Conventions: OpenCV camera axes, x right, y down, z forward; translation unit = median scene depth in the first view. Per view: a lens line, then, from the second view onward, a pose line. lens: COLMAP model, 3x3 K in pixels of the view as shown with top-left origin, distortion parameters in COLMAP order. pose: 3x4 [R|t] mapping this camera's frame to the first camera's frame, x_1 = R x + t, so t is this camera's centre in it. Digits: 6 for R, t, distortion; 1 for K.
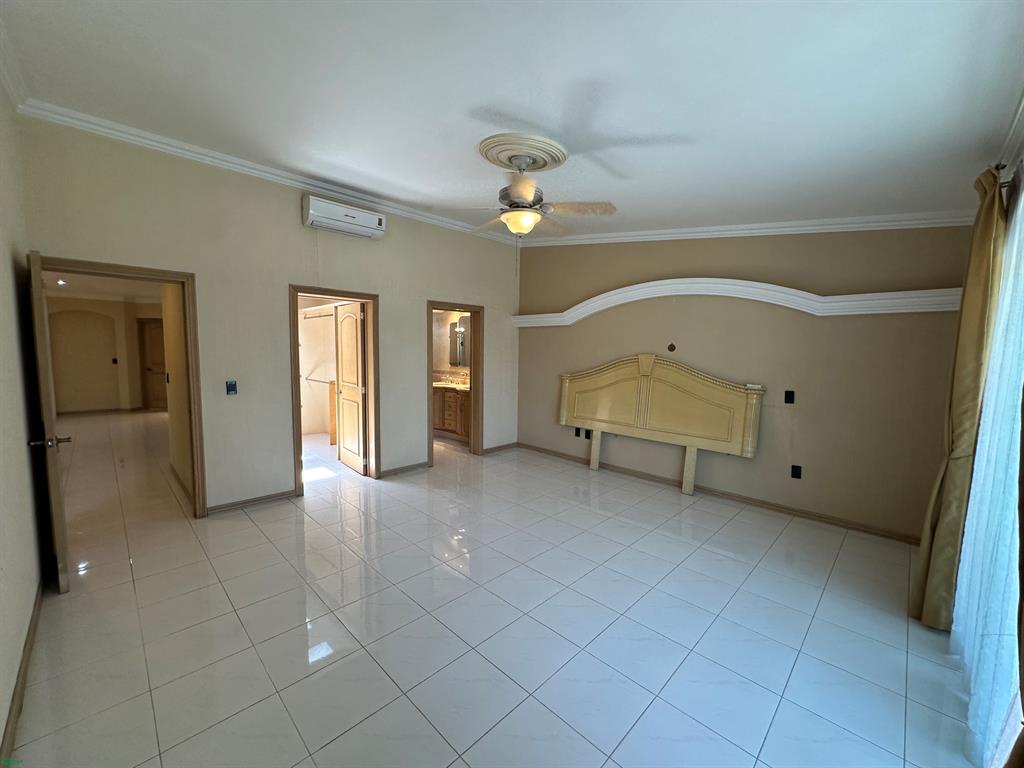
lens RADIAL K [[409.2, 0, 505.9], [0, 409.2, 386.7], [0, 0, 1]] dist [-0.001848, 0.000095]
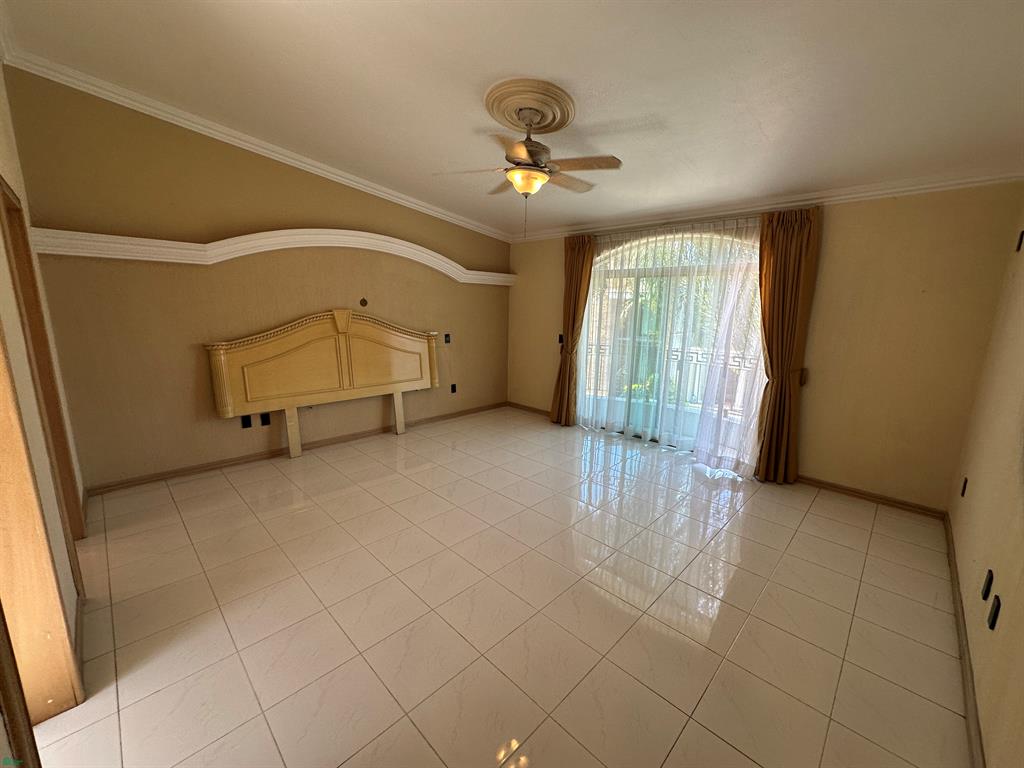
lens RADIAL K [[409.2, 0, 508.6], [0, 409.2, 384.8], [0, 0, 1]] dist [-0.001848, 0.000095]
pose [[0.000911, -0.199664, 0.979864, -0.574678], [0.077233, 0.976952, 0.198999, -0.065508], [-0.997013, 0.075497, 0.016311, 0.599970]]
